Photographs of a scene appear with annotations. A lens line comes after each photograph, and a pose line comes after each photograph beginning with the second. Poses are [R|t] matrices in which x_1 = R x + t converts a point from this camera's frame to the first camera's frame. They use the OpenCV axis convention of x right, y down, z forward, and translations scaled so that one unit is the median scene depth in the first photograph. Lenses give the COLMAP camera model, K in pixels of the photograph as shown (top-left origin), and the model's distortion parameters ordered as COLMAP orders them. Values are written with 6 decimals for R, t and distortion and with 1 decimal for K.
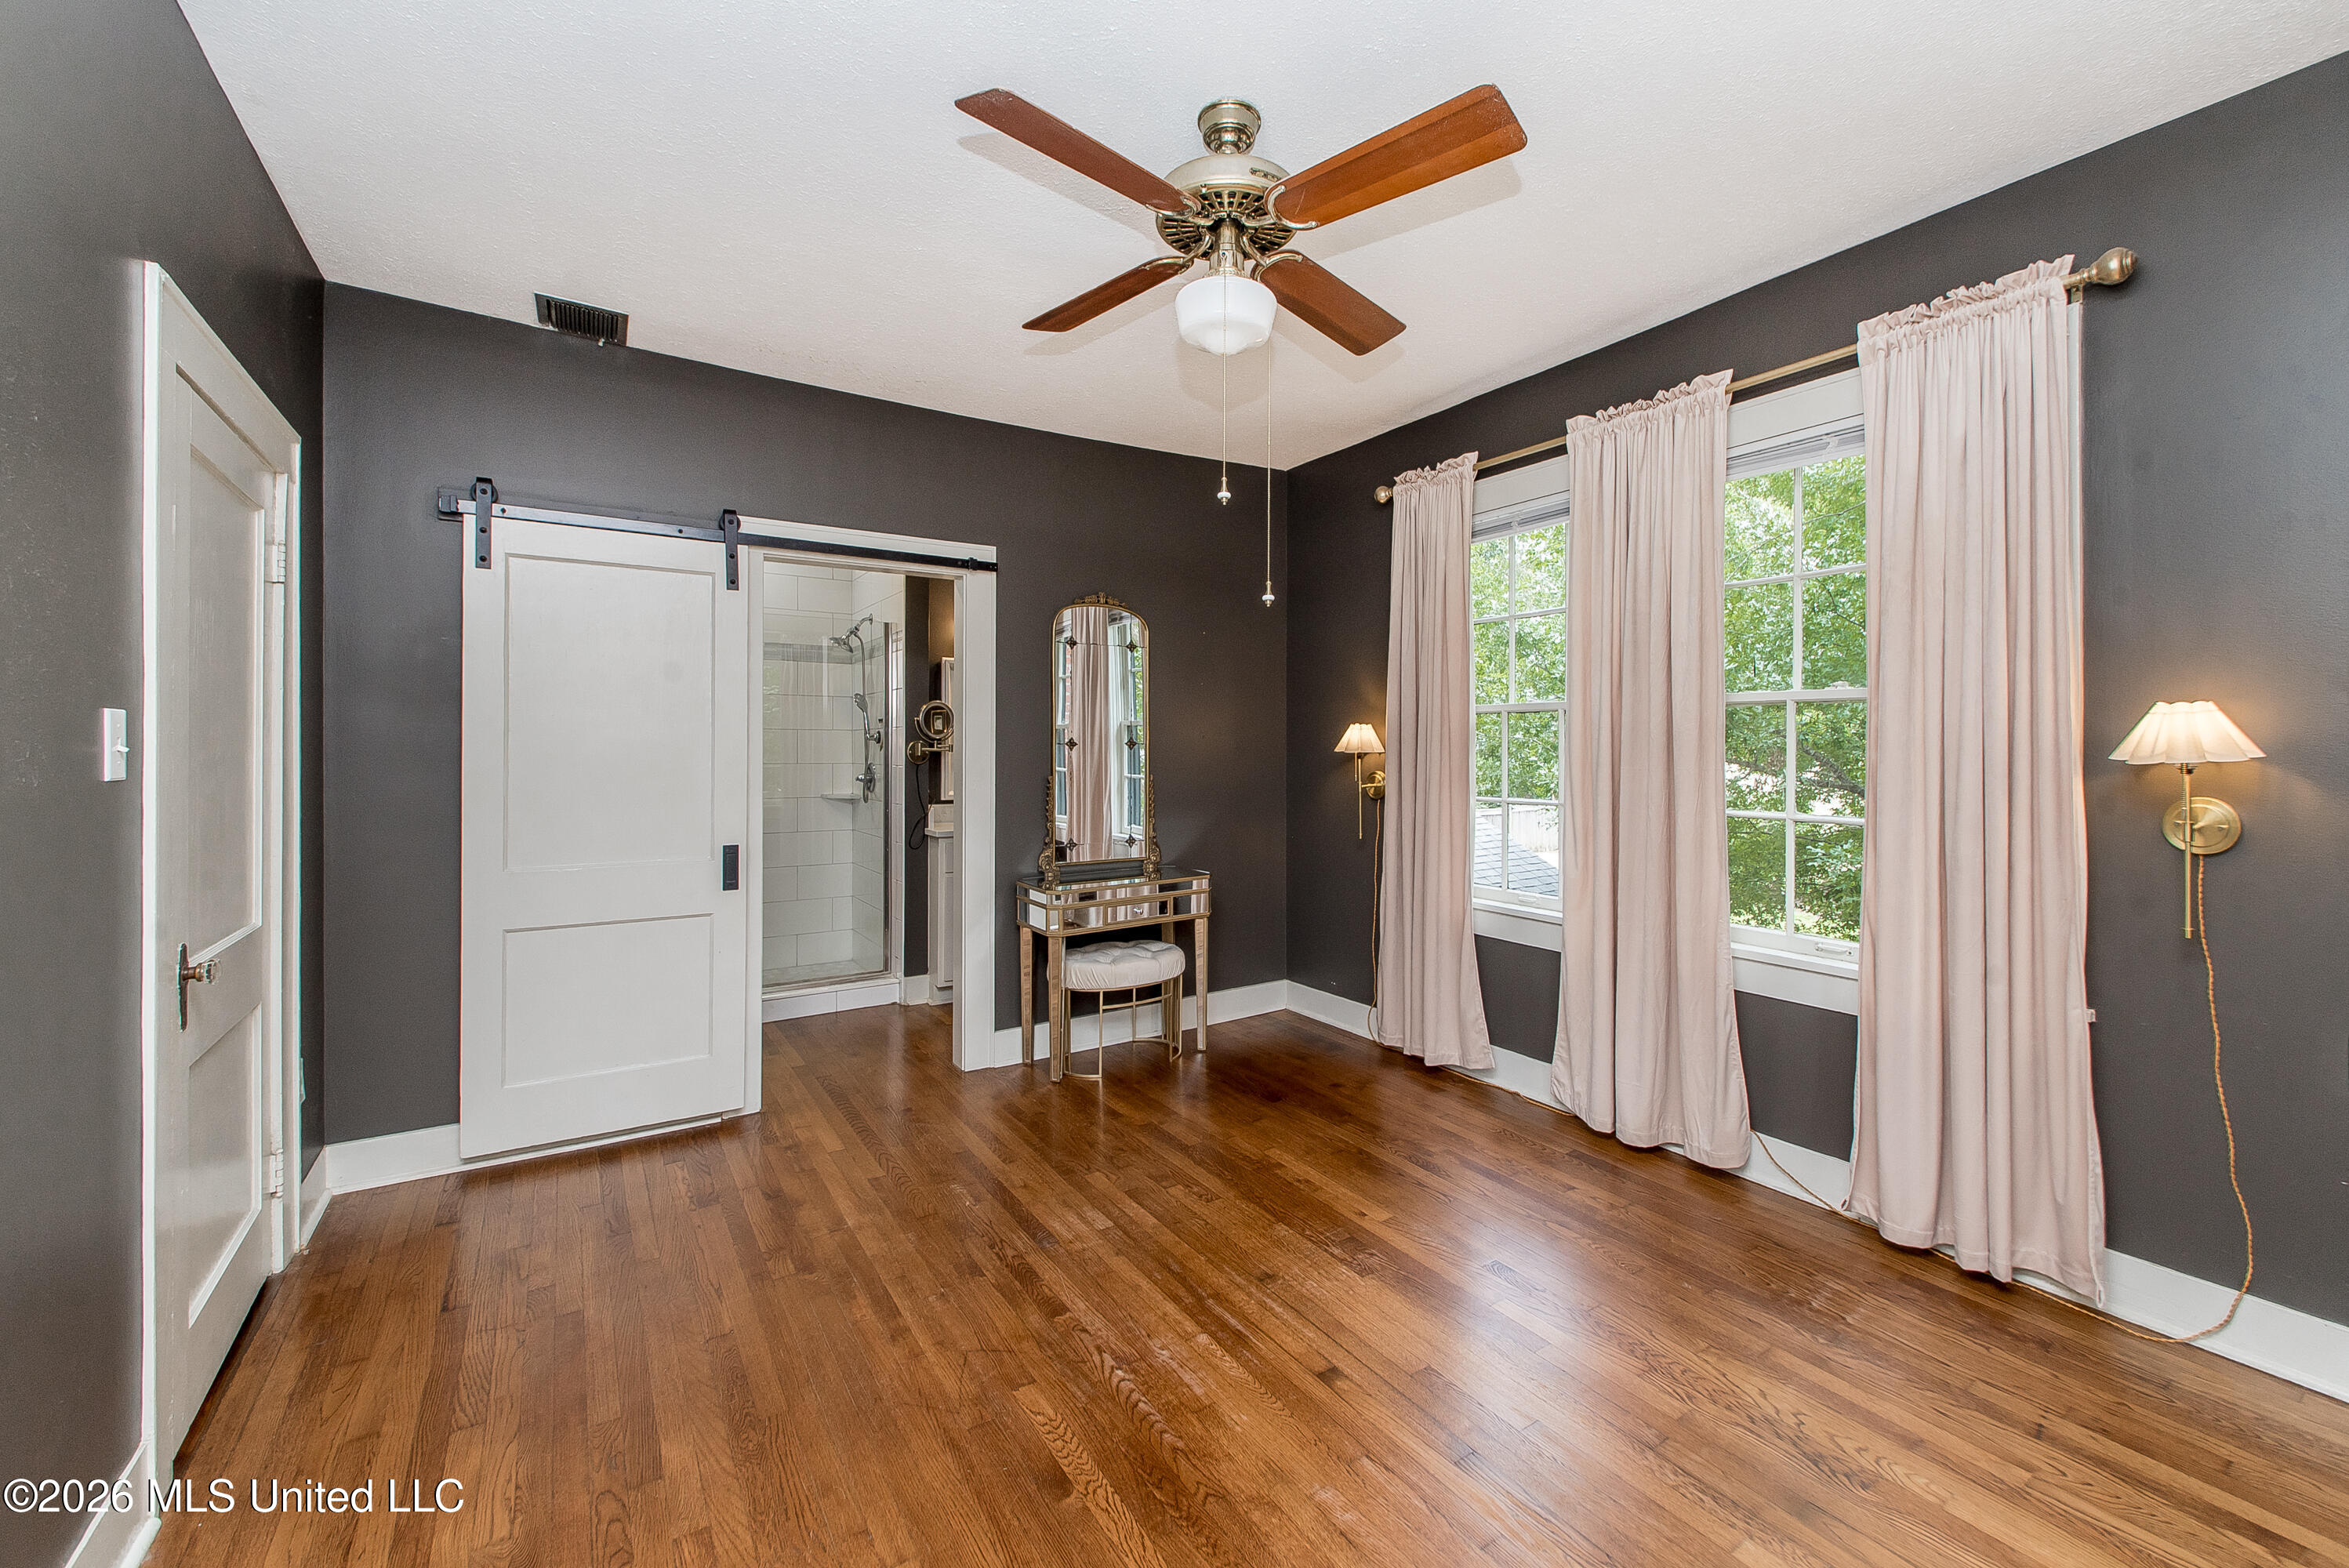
lens RADIAL K [[1041.5, 0, 1170.1], [0, 1041.5, 740.6], [0, 0, 1]] dist [0.001143, 0.000026]
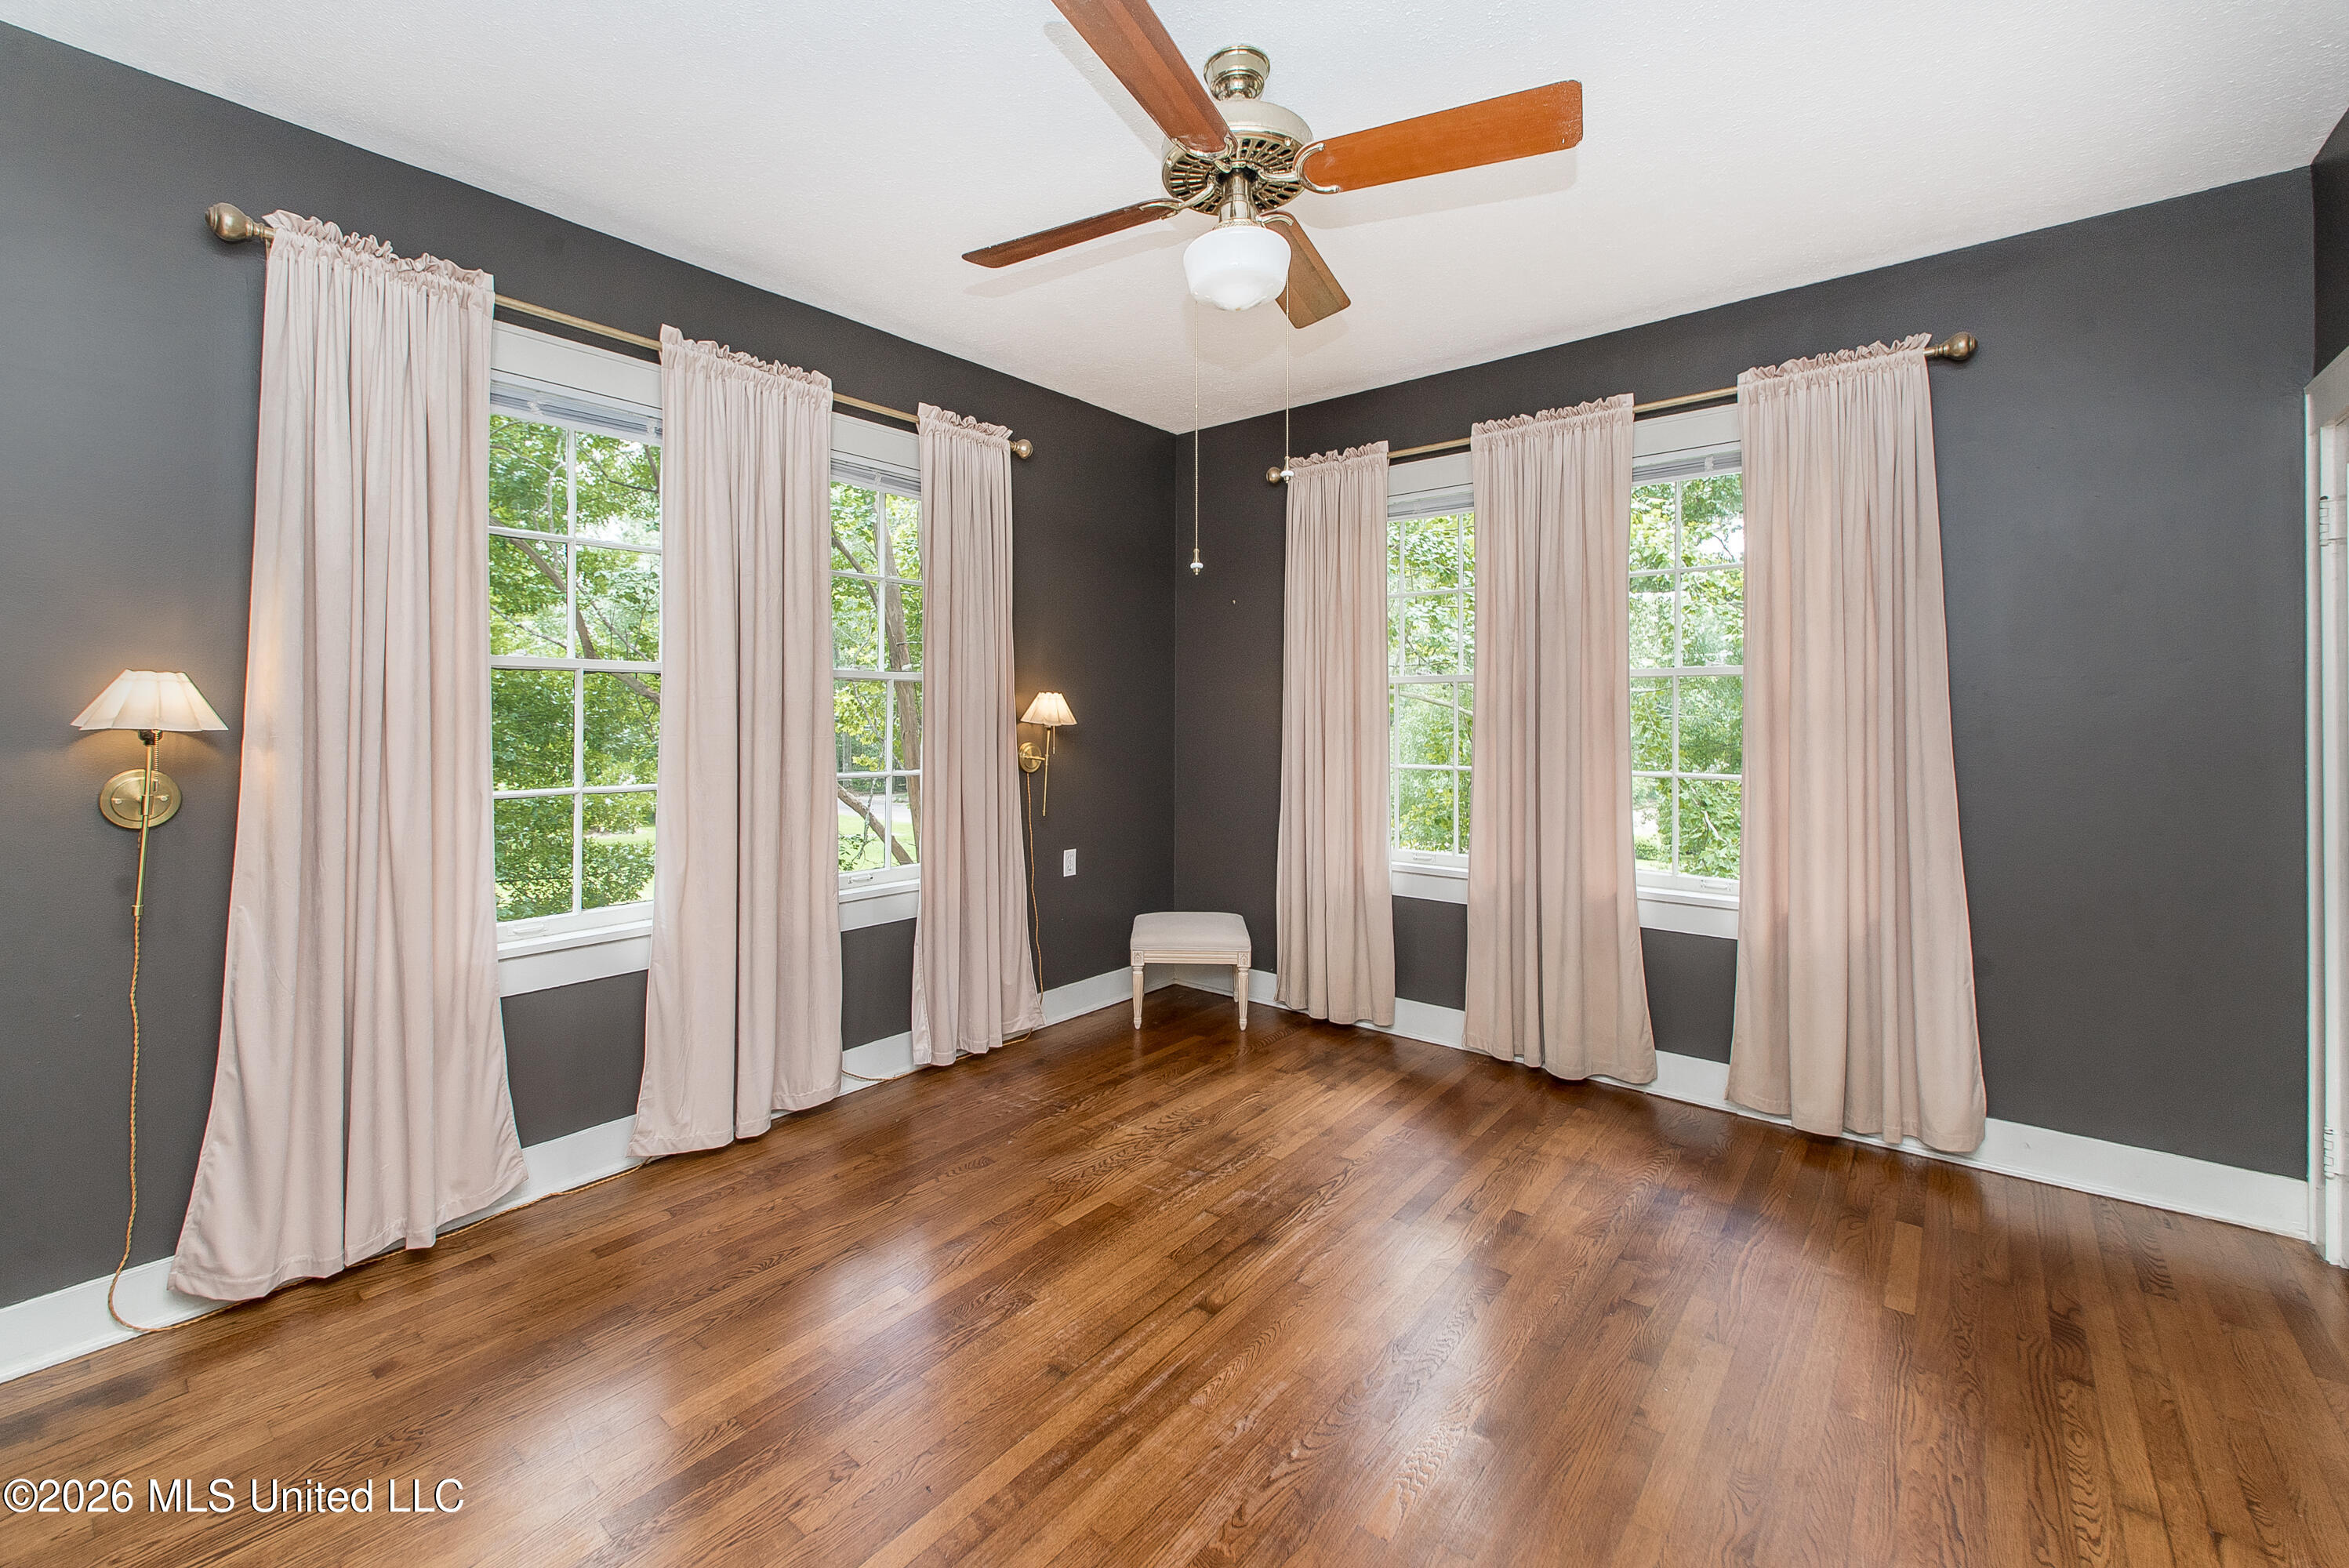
lens RADIAL K [[983.0, 0, 1174.7], [0, 983.0, 702.6], [0, 0, 1]] dist [0.000698, -0.000524]
pose [[-0.376534, 0.012117, 0.926323, -0.709356], [-0.004129, 0.999883, -0.014757, 0.005584], [-0.926393, -0.009381, -0.376440, 1.301148]]
